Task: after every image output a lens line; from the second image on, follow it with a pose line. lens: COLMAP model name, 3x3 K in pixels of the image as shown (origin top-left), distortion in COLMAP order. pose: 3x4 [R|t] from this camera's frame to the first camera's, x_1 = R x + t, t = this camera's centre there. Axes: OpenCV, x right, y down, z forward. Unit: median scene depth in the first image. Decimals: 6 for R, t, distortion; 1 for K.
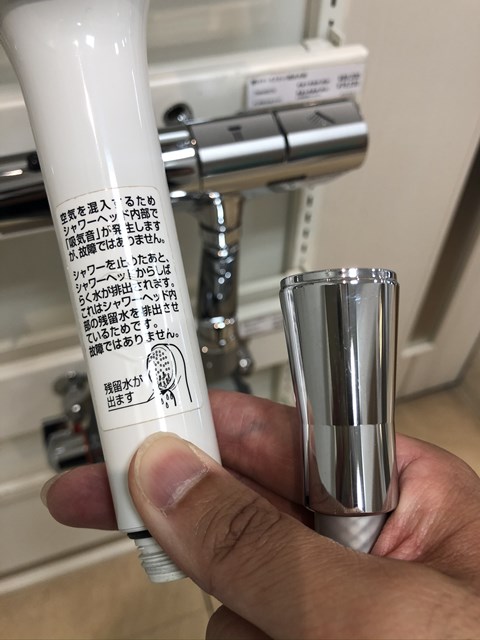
lens RADIAL K [[521.9, 0, 240.0], [0, 521.9, 320.0], [0, 0, 1]] dist [0.101737, -0.108168]
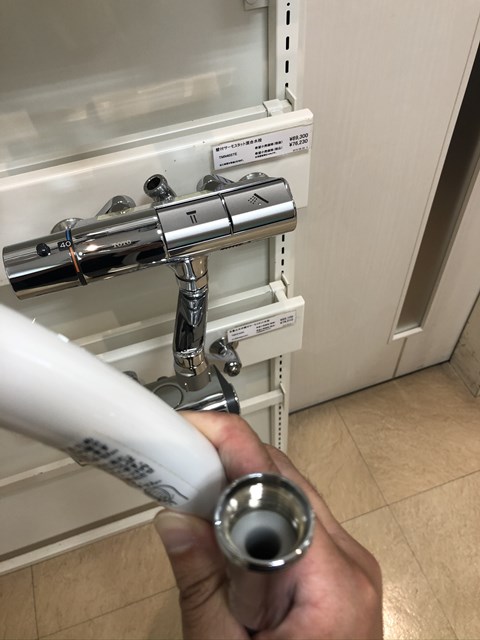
lens RADIAL K [[518.4, 0, 239.4], [0, 518.4, 317.3], [0, 0, 1]] dist [-0.000507, -0.004271]
pose [[0.998735, -0.033913, -0.037121, 0.103665], [0.035567, 0.998361, 0.044836, -0.110206], [0.035539, -0.046100, 0.998304, -0.202954]]
